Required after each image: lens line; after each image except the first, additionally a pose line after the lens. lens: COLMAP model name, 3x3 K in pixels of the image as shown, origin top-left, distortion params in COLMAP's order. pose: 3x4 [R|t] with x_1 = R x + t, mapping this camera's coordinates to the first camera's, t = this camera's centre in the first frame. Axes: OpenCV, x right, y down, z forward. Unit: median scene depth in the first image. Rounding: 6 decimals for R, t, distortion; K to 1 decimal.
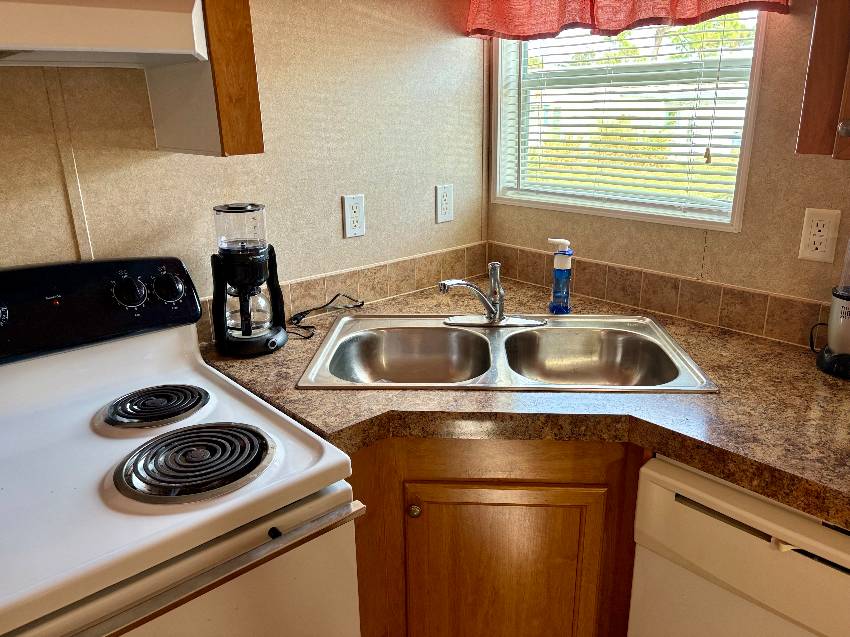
lens RADIAL K [[639.2, 0, 425.0], [0, 639.2, 318.5], [0, 0, 1]] dist [0.017987, -0.000778]
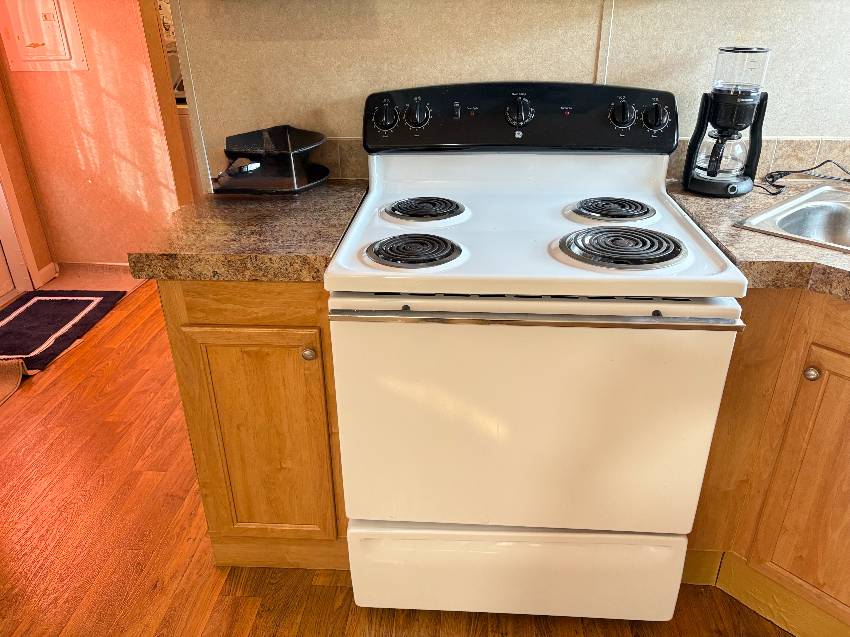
lens RADIAL K [[639.2, 0, 425.0], [0, 639.2, 318.5], [0, 0, 1]] dist [0.017987, -0.000778]
pose [[0.694943, 0.330819, -0.638446, 0.160562], [-0.220025, 0.943127, 0.249199, 0.092294], [0.684576, -0.032705, 0.728208, -0.125429]]
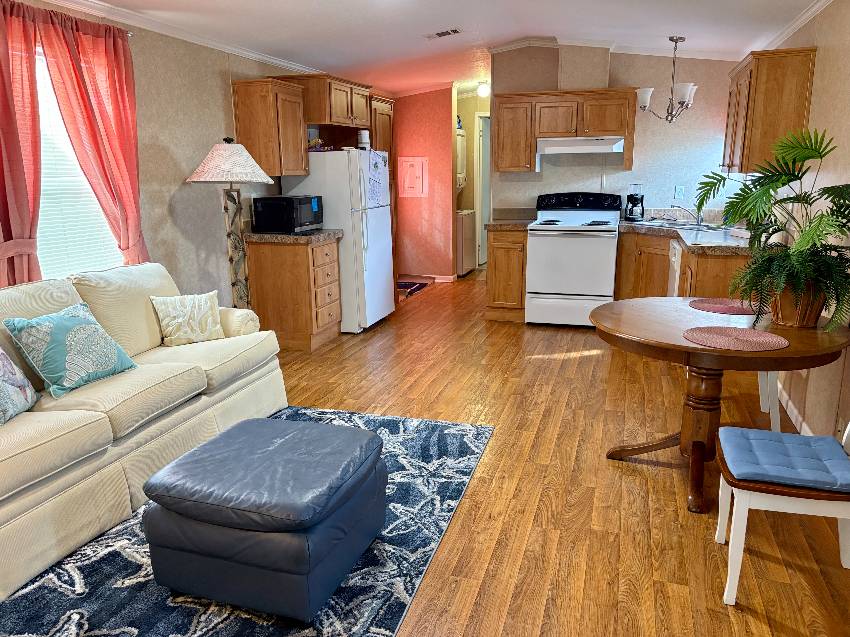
lens RADIAL K [[639.2, 0, 425.0], [0, 639.2, 318.5], [0, 0, 1]] dist [0.017987, -0.000778]
pose [[0.510071, 0.206108, -0.835073, 2.640872], [-0.264194, 0.961476, 0.075934, 0.702485], [0.818553, 0.181889, 0.544874, -2.199487]]
